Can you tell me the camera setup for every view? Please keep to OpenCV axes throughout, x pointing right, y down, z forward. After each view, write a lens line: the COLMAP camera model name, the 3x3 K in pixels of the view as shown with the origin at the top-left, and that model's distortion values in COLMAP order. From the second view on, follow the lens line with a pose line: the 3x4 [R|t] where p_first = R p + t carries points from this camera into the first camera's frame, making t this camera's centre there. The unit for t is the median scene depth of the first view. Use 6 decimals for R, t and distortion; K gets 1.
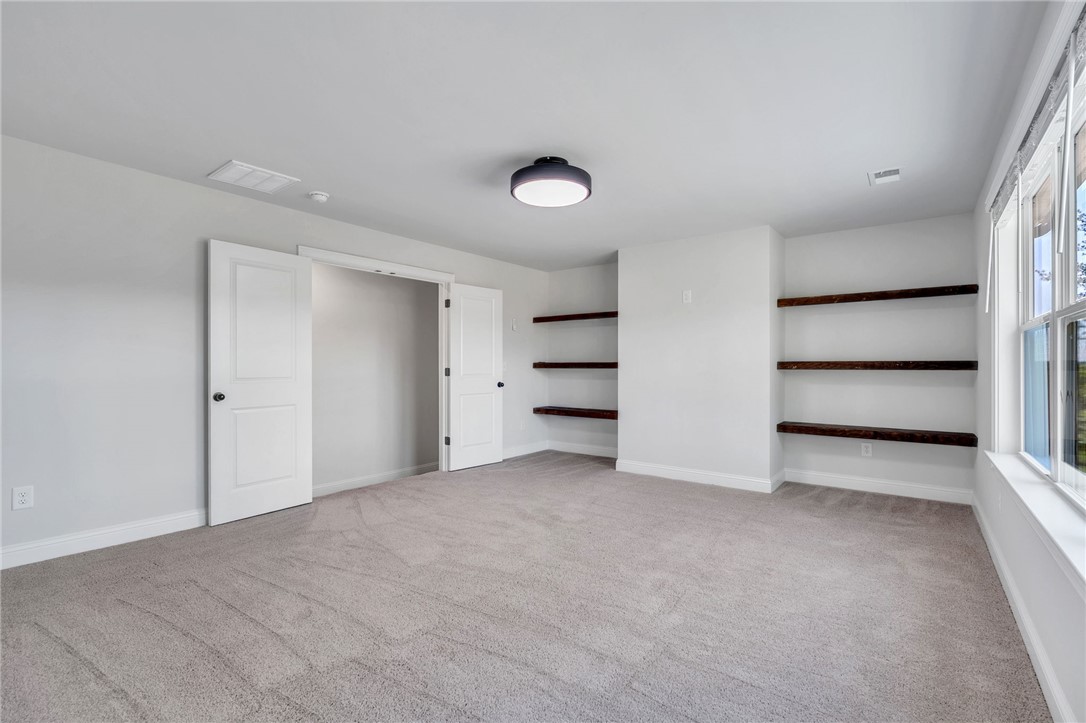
lens RADIAL K [[488.5, 0, 546.3], [0, 488.5, 366.4], [0, 0, 1]] dist [-0.000232, -0.000281]
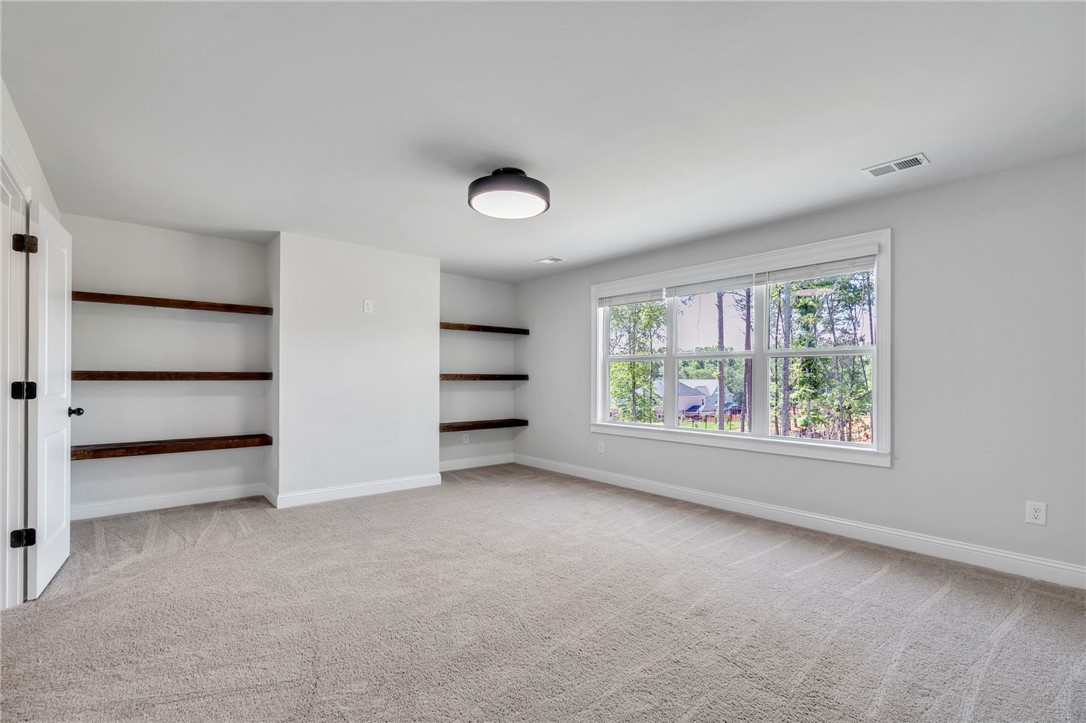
lens RADIAL K [[511.0, 0, 551.0], [0, 511.0, 366.6], [0, 0, 1]] dist [0.000534, 0.000022]
pose [[0.219724, 0.021358, 0.975328, -0.697508], [-0.001675, 0.999767, -0.021516, -0.000737], [-0.975561, 0.003094, 0.219709, 0.461564]]
